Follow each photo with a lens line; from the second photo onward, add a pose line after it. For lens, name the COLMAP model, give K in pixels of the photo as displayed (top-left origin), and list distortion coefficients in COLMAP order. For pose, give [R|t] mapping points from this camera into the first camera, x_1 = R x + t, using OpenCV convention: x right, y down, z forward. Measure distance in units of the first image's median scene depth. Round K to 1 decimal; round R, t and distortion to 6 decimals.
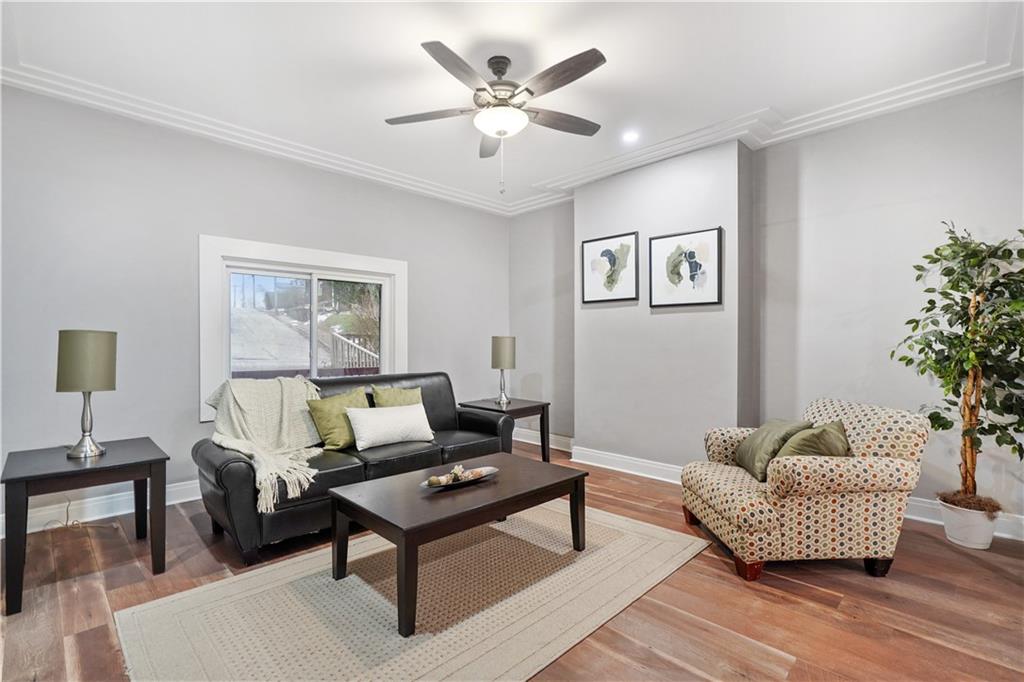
lens RADIAL K [[472.5, 0, 518.0], [0, 472.5, 340.5], [0, 0, 1]] dist [-0.011766, 0.004535]
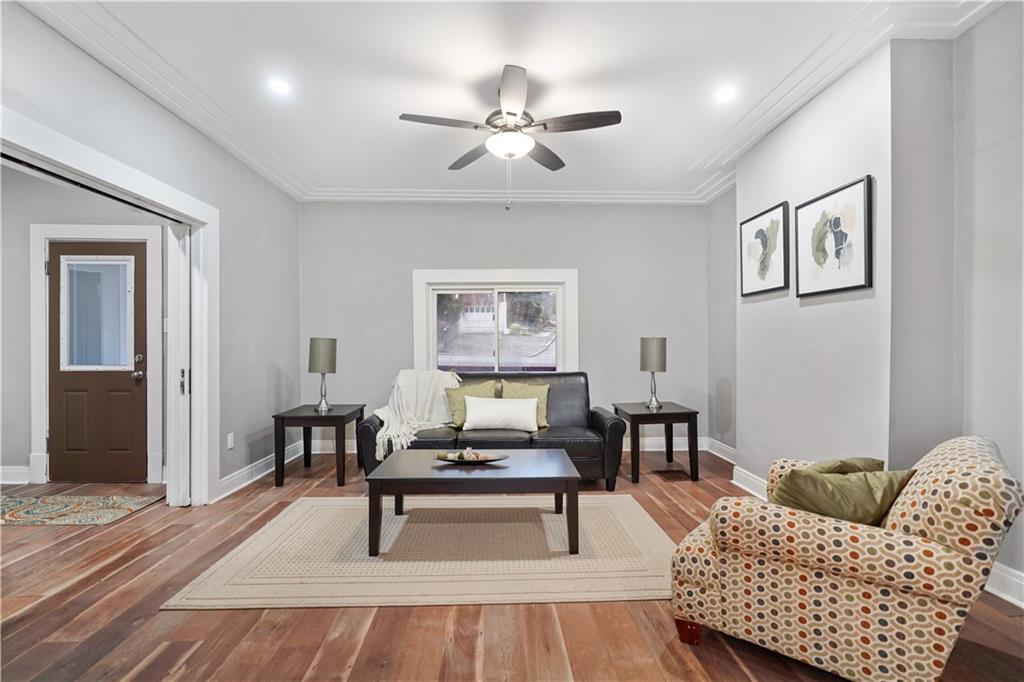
lens RADIAL K [[472.5, 0, 509.3], [0, 472.5, 344.2], [0, 0, 1]] dist [-0.011766, 0.004535]
pose [[0.723967, -0.002923, -0.689828, 0.477702], [0.007982, 0.999960, 0.004139, -0.001556], [0.689788, -0.008503, 0.723961, 0.124458]]
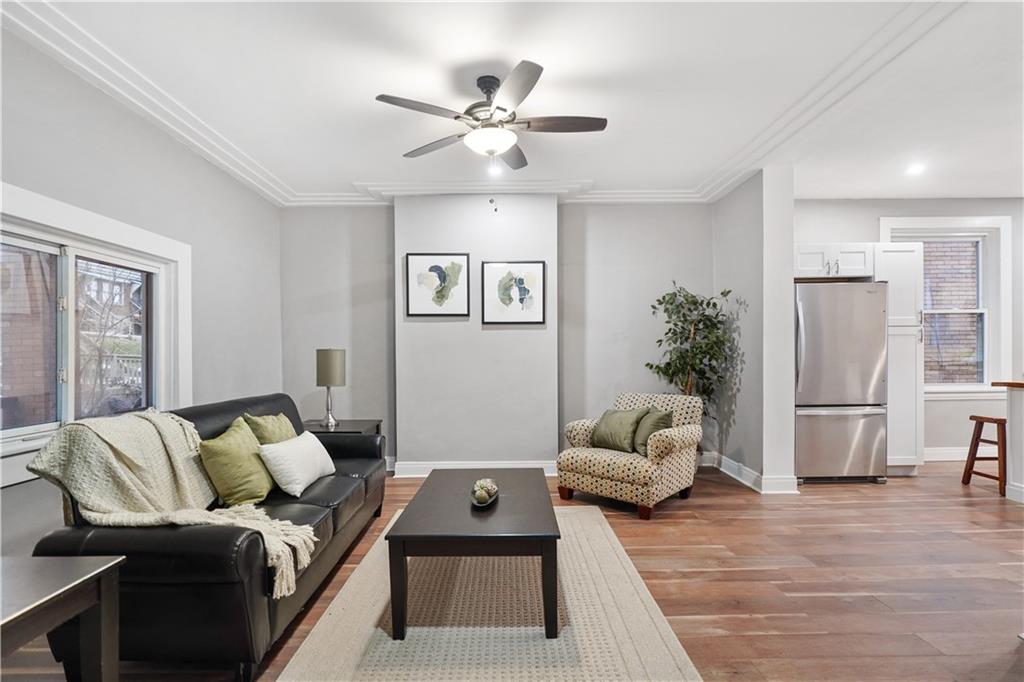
lens RADIAL K [[472.5, 0, 526.1], [0, 472.5, 359.0], [0, 0, 1]] dist [-0.011766, 0.004535]
pose [[0.705521, -0.009900, 0.708620, -0.447106], [0.002701, 0.999933, 0.011280, 0.001122], [-0.708684, -0.006045, 0.705500, 0.141943]]
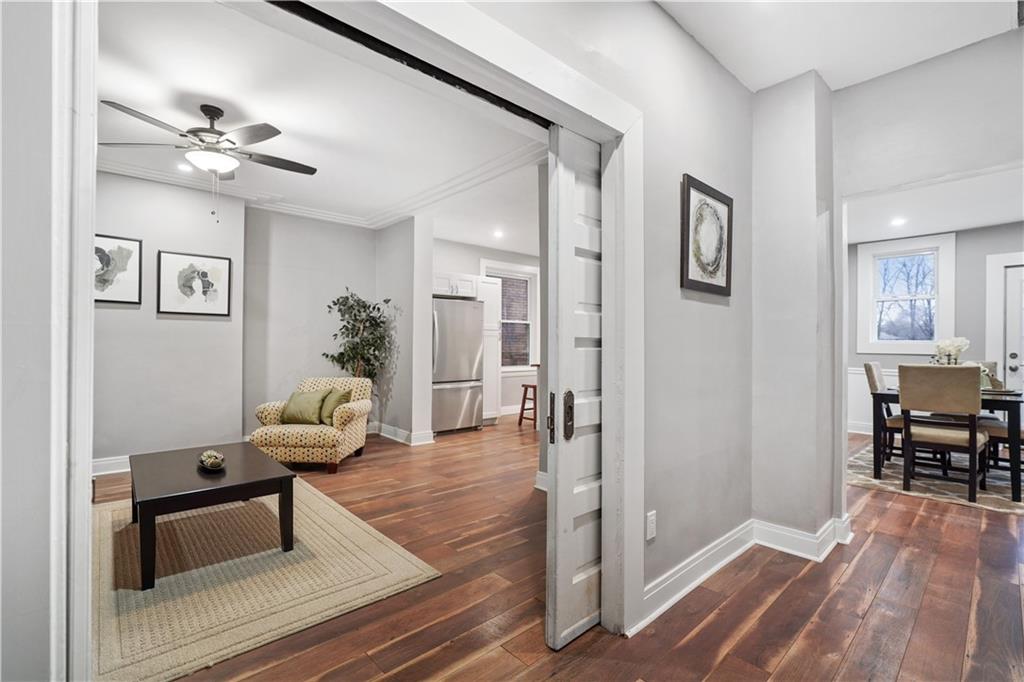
lens RADIAL K [[472.5, 0, 517.8], [0, 472.5, 344.3], [0, 0, 1]] dist [-0.011766, 0.004535]
pose [[0.054440, 0.004544, 0.998507, -0.787493], [-0.012977, 0.999908, -0.003843, -0.002973], [-0.998433, -0.012749, 0.054494, 0.098833]]
